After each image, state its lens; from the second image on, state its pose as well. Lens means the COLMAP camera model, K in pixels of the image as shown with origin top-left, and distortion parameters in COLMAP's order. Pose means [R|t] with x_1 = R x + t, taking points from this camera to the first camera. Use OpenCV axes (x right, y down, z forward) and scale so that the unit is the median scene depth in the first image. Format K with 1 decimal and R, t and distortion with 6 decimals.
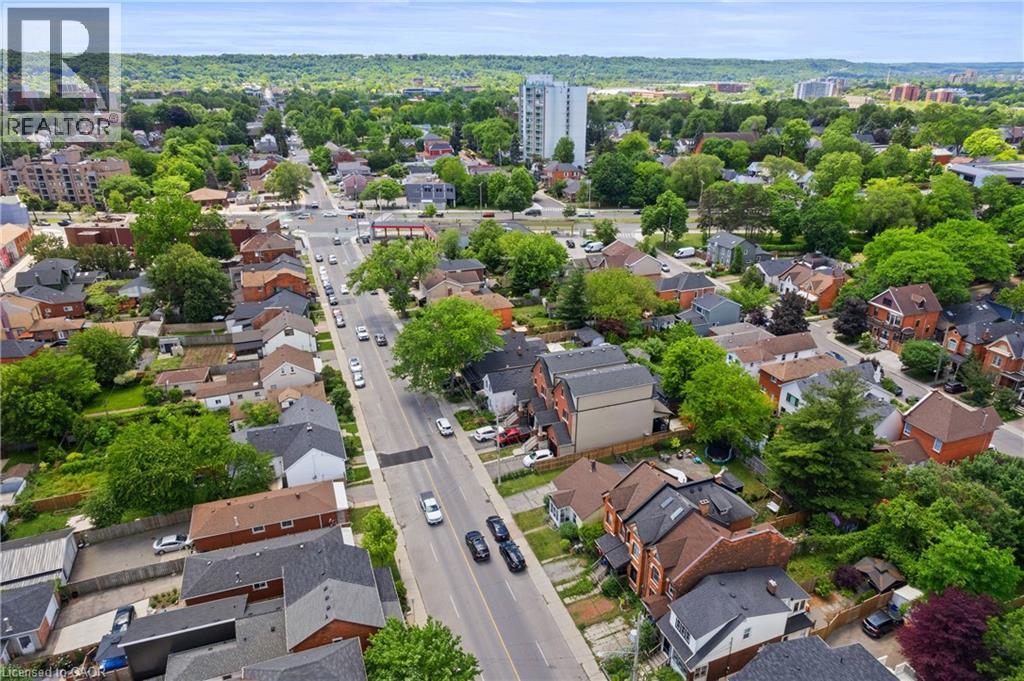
lens RADIAL K [[667.2, 0, 514.9], [0, 667.2, 331.7], [0, 0, 1]] dist [-0.029129, 0.002724]
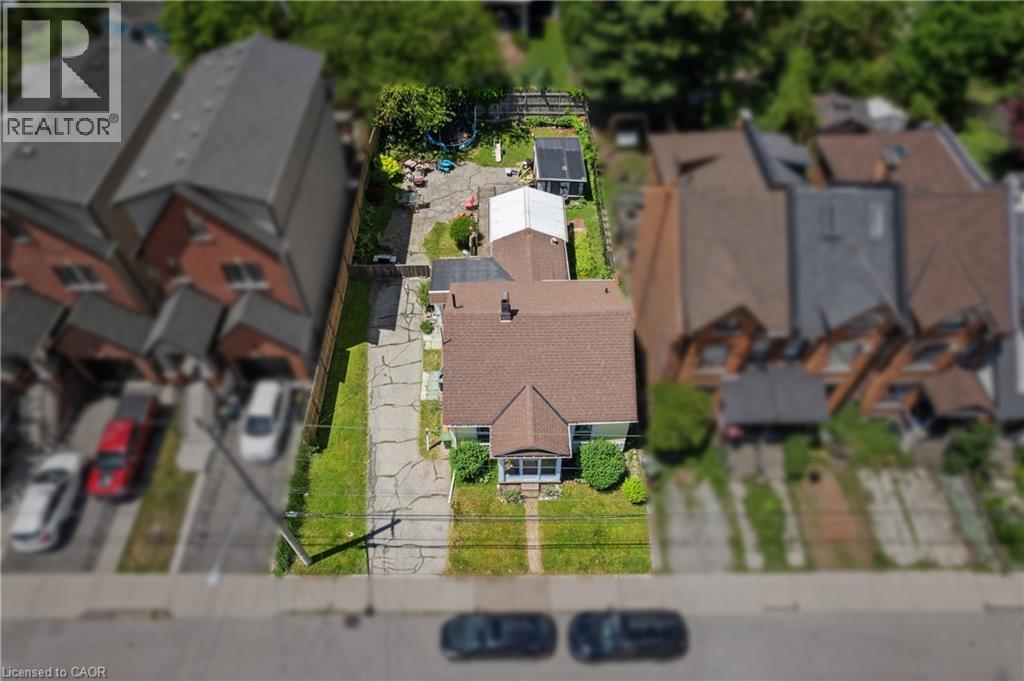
lens RADIAL K [[667.2, 0, 514.9], [0, 667.2, 331.7], [0, 0, 1]] dist [-0.029129, 0.002724]
pose [[0.342483, -0.725152, 0.597378, -0.112886], [0.358001, 0.688586, 0.630623, -0.019242], [-0.868643, -0.002116, 0.495434, 0.835578]]
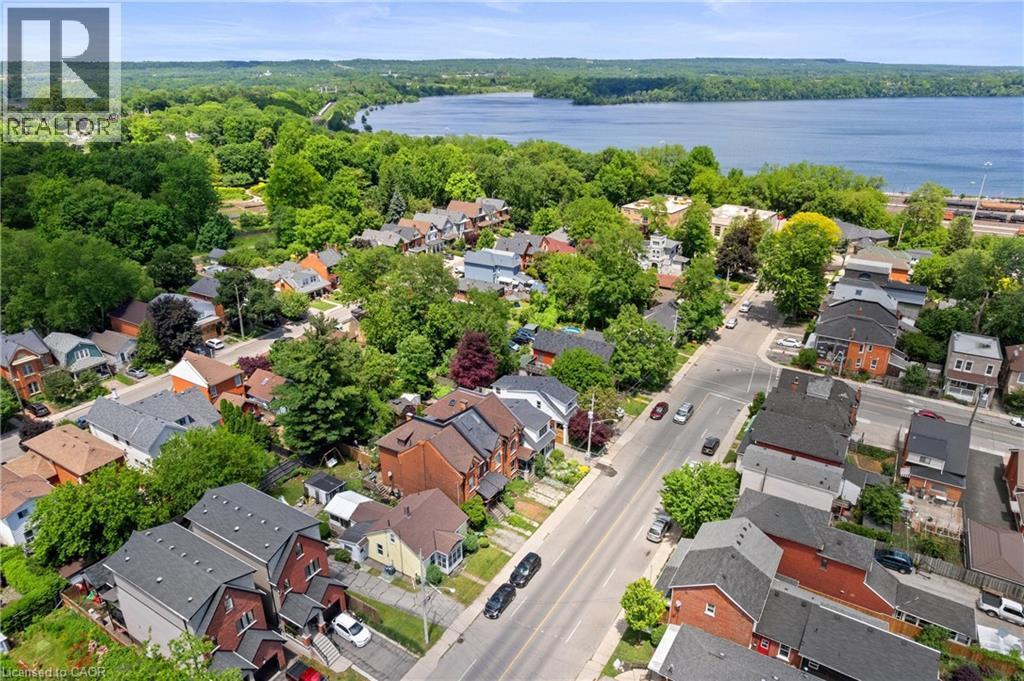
lens RADIAL K [[667.2, 0, 514.9], [0, 667.2, 331.7], [0, 0, 1]] dist [-0.029129, 0.002724]
pose [[-0.618656, -0.298870, 0.726596, -0.571120], [0.296833, 0.767360, 0.568374, -0.469108], [-0.727431, 0.567306, -0.386017, 1.134029]]
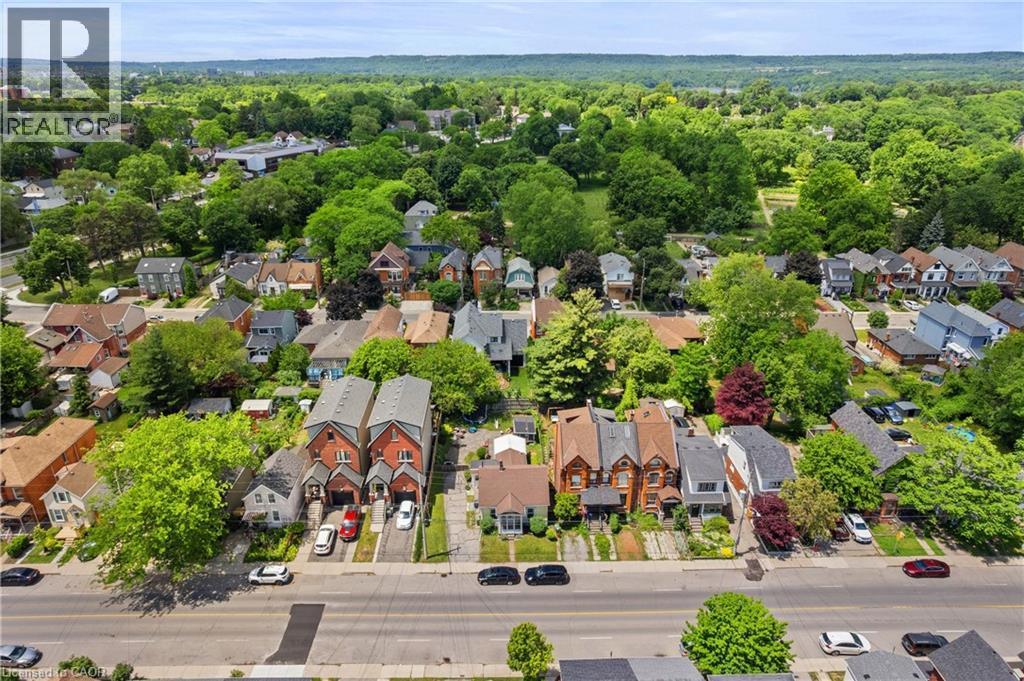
lens RADIAL K [[668.7, 0, 512.0], [0, 668.7, 340.5], [0, 0, 1]] dist [-0.003368, -0.000463]
pose [[0.331623, -0.373613, 0.866279, -0.702045], [0.359242, 0.899071, 0.250233, -0.221517], [-0.872337, 0.228221, 0.432370, 0.518545]]
